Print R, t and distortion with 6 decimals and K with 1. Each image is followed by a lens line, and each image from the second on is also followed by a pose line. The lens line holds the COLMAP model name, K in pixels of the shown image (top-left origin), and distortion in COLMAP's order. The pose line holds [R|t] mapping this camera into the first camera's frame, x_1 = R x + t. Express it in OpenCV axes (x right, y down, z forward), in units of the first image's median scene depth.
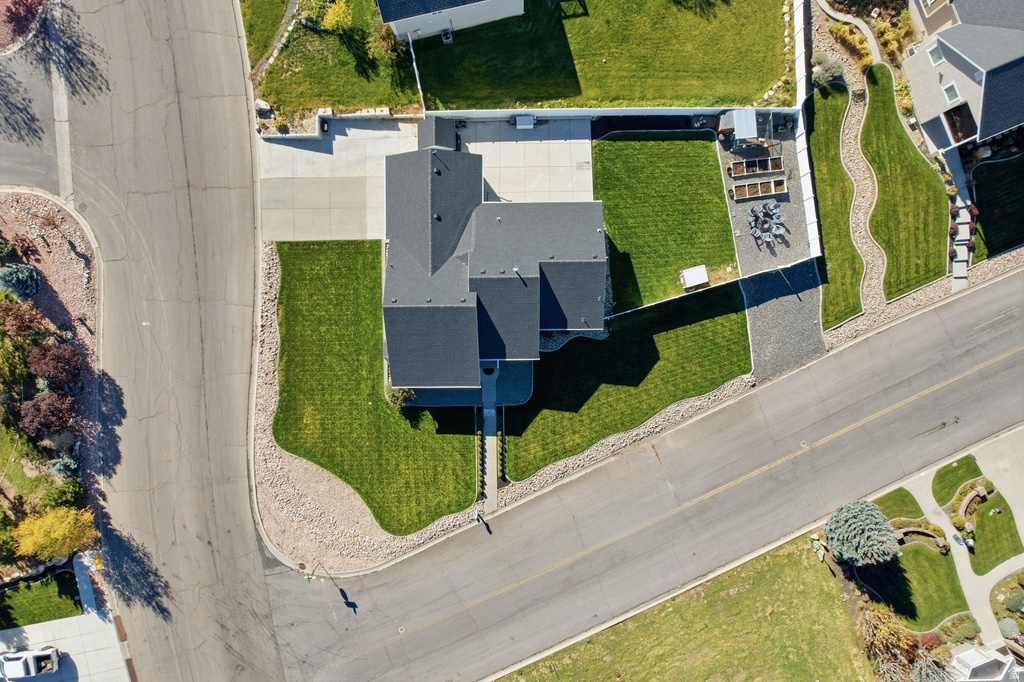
lens RADIAL K [[655.7, 0, 515.1], [0, 655.7, 342.6], [0, 0, 1]] dist [-0.086018, 0.084200]
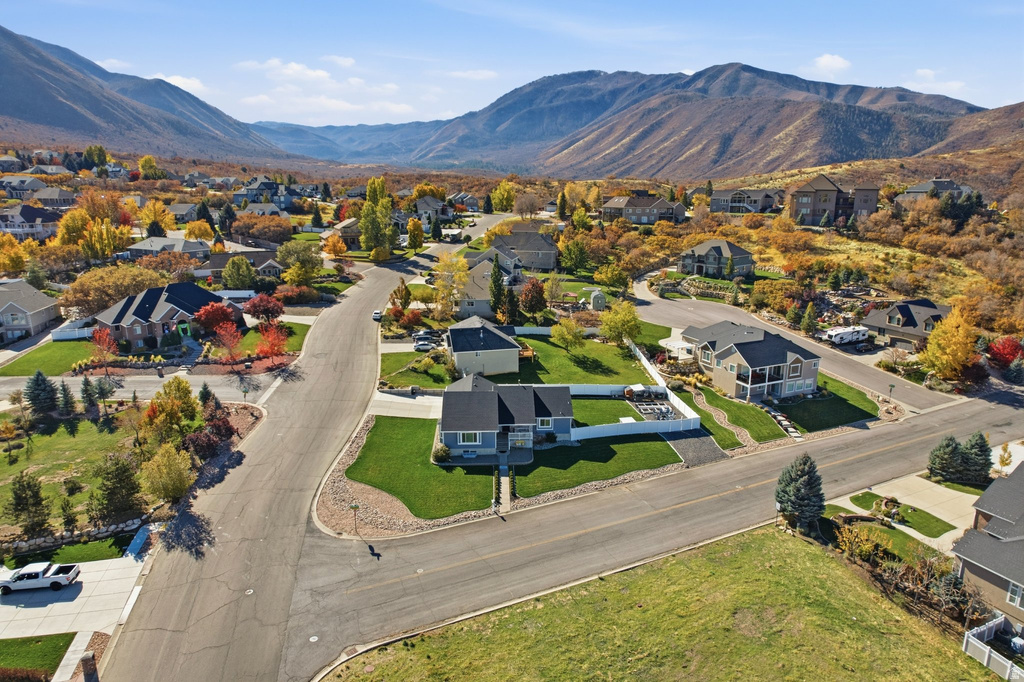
lens RADIAL K [[655.7, 0, 515.1], [0, 655.7, 342.6], [0, 0, 1]] dist [-0.086018, 0.084200]
pose [[0.999554, -0.000925, 0.029859, -0.054778], [0.029283, 0.228149, -0.973186, 1.387257], [-0.005912, 0.973626, 0.228075, 0.410006]]
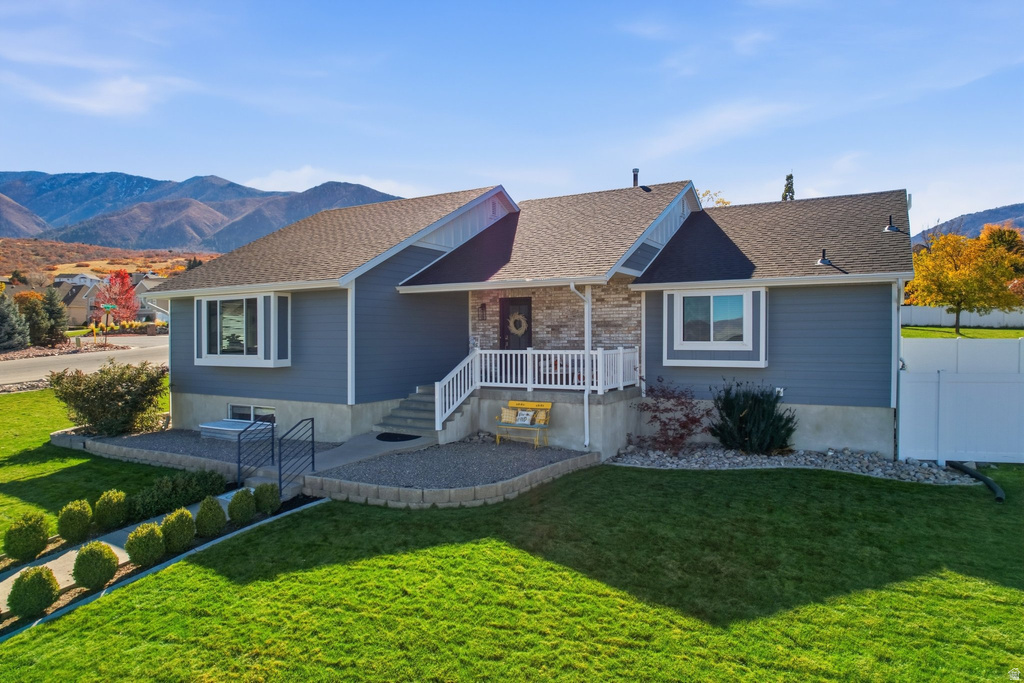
lens RADIAL K [[655.7, 0, 515.1], [0, 655.7, 343.1], [0, 0, 1]] dist [-0.086018, 0.084200]
pose [[0.859489, 0.006998, -0.511106, 0.118720], [-0.511103, -0.002411, -0.859516, 0.223287], [-0.007247, 0.999973, 0.001505, 0.936952]]
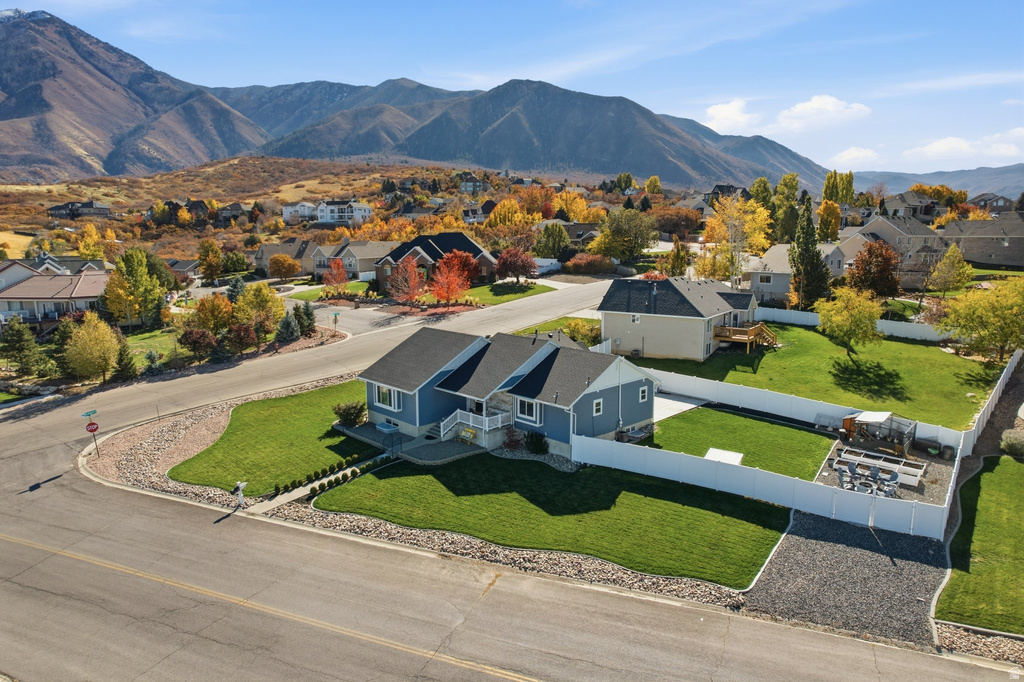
lens RADIAL K [[655.7, 0, 515.1], [0, 655.7, 342.6], [0, 0, 1]] dist [-0.086018, 0.084200]
pose [[0.687864, 0.121532, -0.715593, 0.572799], [-0.725778, 0.102343, -0.680273, 0.485888], [-0.009439, 0.987297, 0.158604, 0.735772]]
